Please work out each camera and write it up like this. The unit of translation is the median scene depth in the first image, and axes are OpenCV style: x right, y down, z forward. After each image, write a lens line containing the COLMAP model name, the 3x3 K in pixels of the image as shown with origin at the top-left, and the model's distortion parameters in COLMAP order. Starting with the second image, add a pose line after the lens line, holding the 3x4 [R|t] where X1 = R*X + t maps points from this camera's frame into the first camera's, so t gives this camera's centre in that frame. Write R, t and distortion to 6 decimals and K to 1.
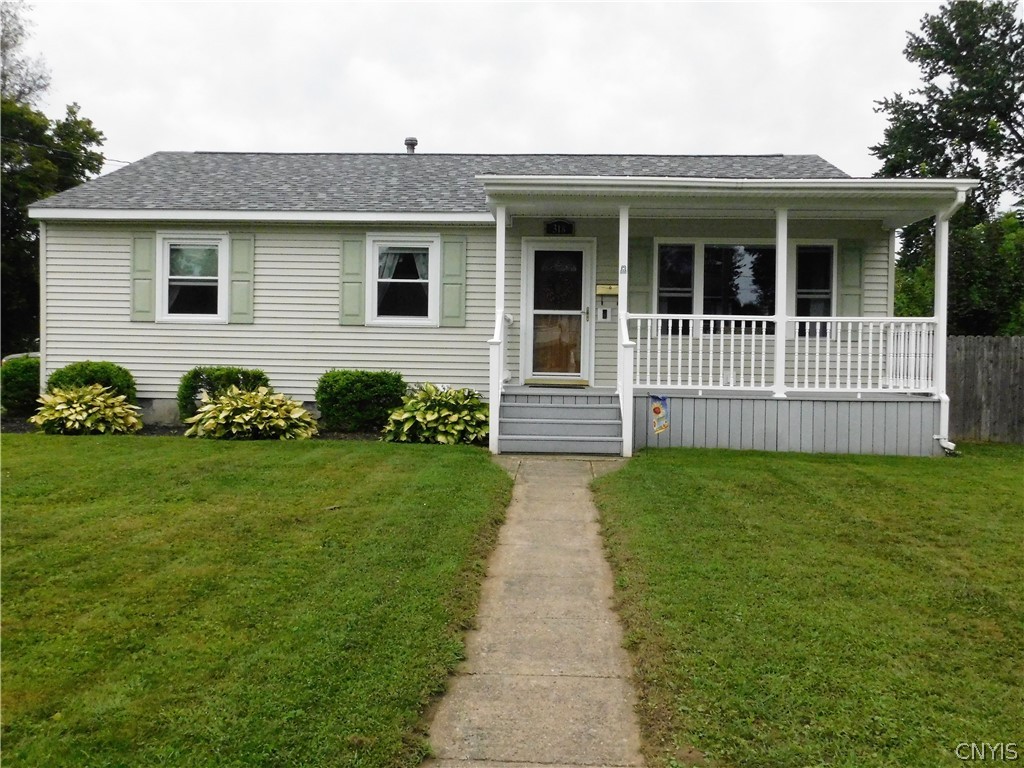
lens RADIAL K [[907.2, 0, 512.0], [0, 907.2, 384.0], [0, 0, 1]] dist [0.004699, 0.003936]
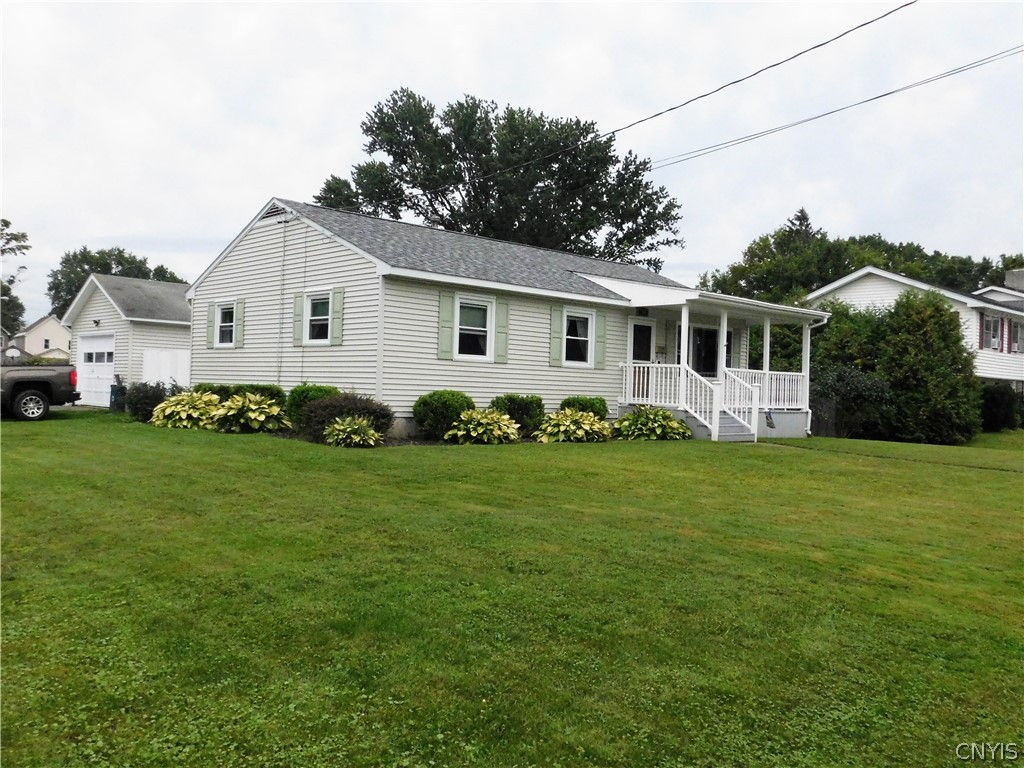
lens RADIAL K [[907.2, 0, 512.0], [0, 907.2, 384.0], [0, 0, 1]] dist [0.004699, 0.003936]
pose [[0.683299, 0.009280, 0.730080, -1.316104], [-0.003017, 0.999947, -0.009887, -0.020307], [-0.730132, 0.004553, 0.683291, 0.028547]]
